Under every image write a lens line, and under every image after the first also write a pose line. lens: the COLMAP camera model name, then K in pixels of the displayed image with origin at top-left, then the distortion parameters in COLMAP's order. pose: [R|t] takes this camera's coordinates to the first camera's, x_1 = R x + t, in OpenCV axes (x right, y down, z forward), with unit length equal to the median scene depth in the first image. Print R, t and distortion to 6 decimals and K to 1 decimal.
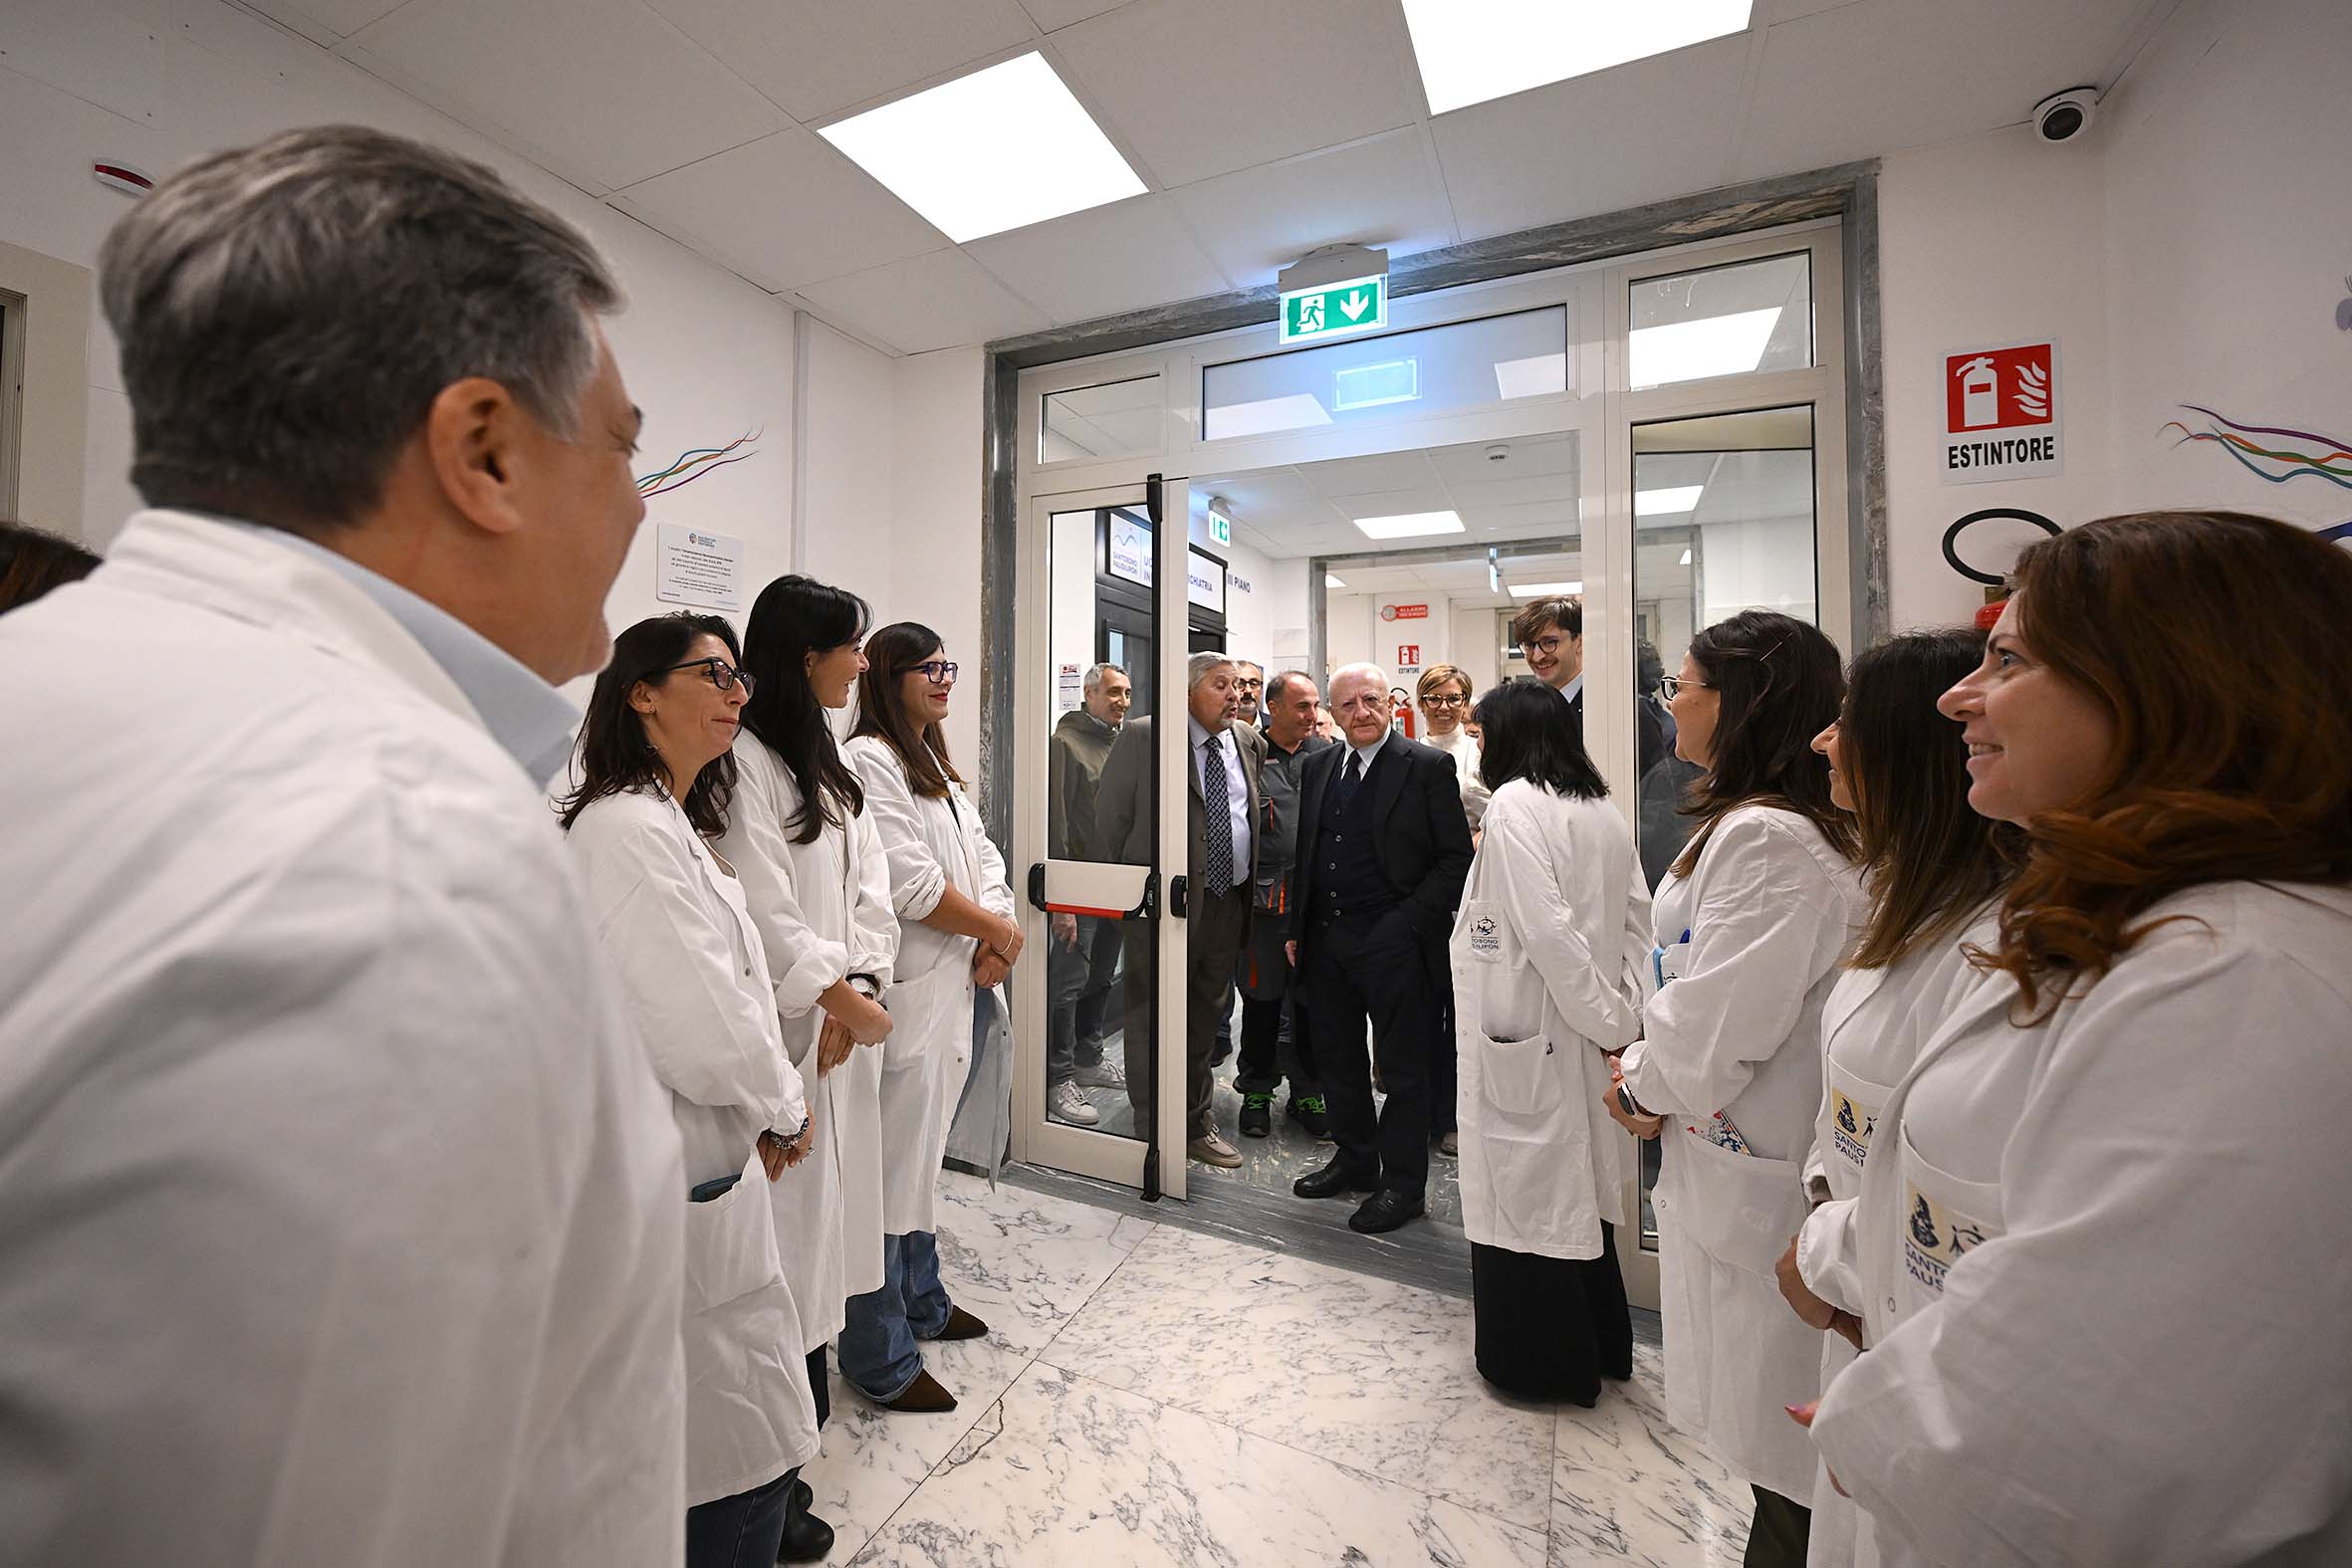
lens RADIAL K [[953.4, 0, 1119.2], [0, 953.4, 722.5], [0, 0, 1]] dist [0.000136, -0.000059]
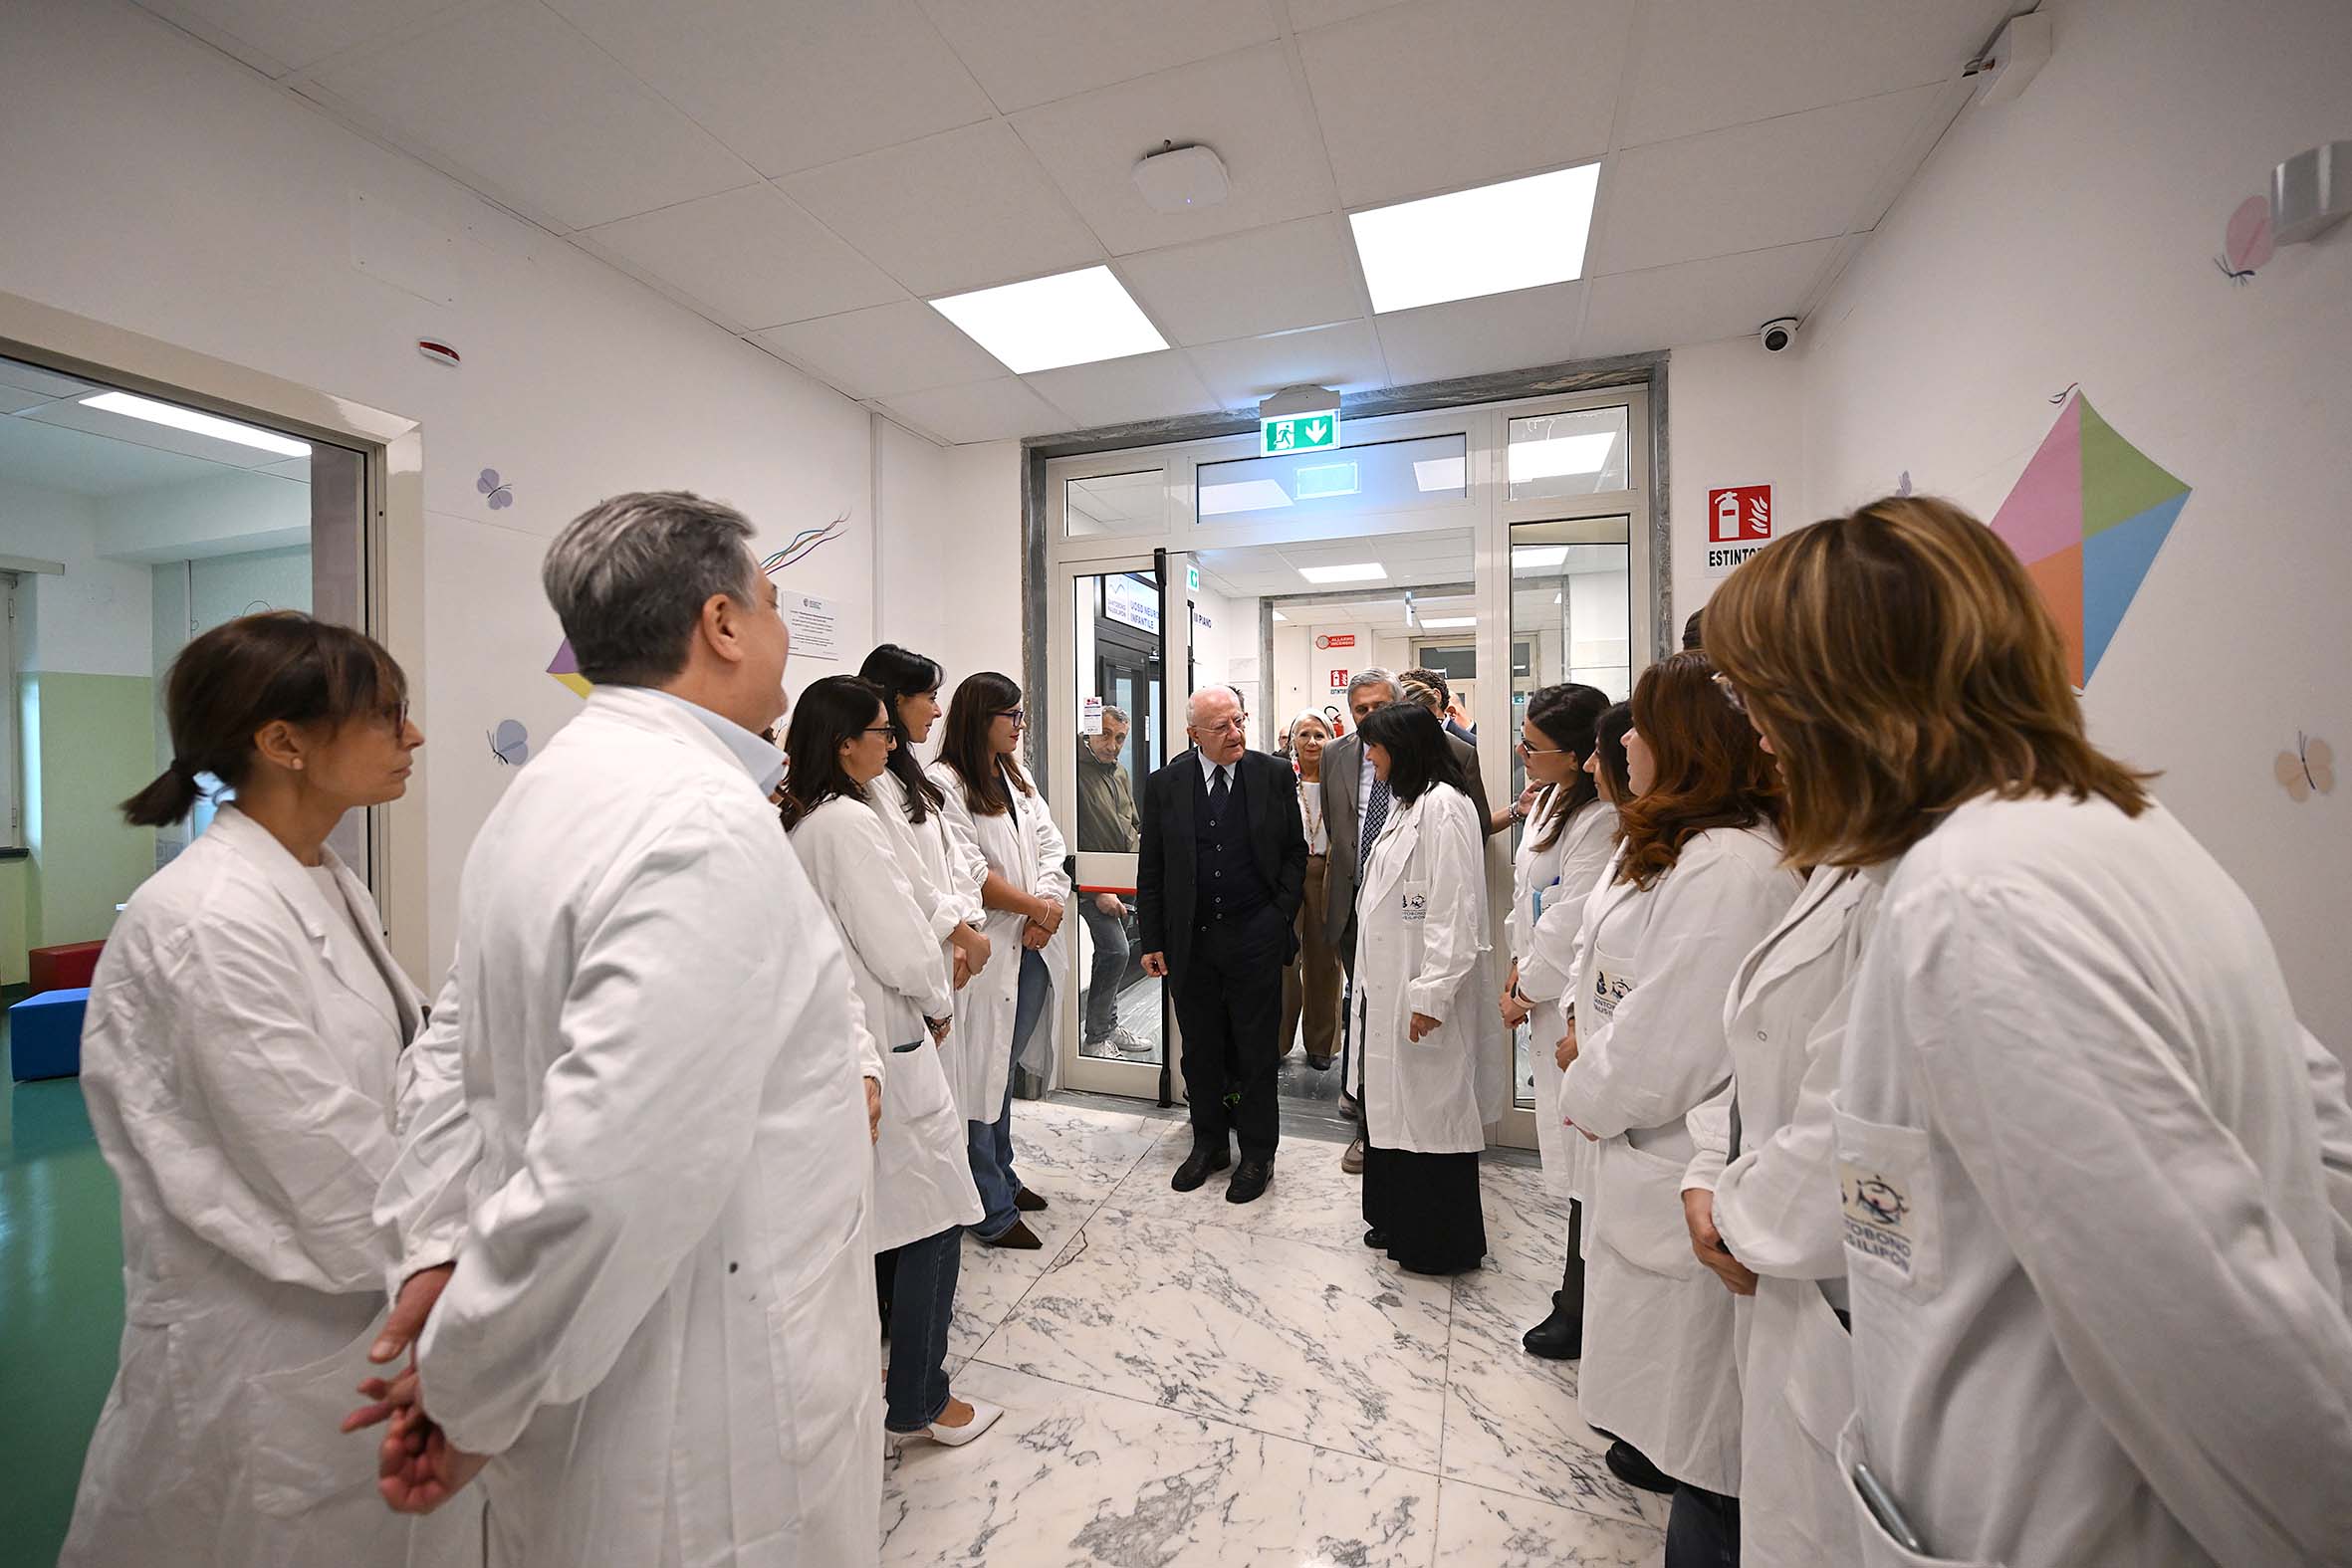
lens RADIAL K [[953.4, 0, 1174.5], [0, 953.4, 774.0], [0, 0, 1]] dist [0.000136, -0.000059]
pose [[0.989837, -0.018577, 0.140986, -0.145840], [0.012149, 0.998853, 0.046312, -0.019338], [-0.141685, -0.044129, 0.988928, -0.314074]]
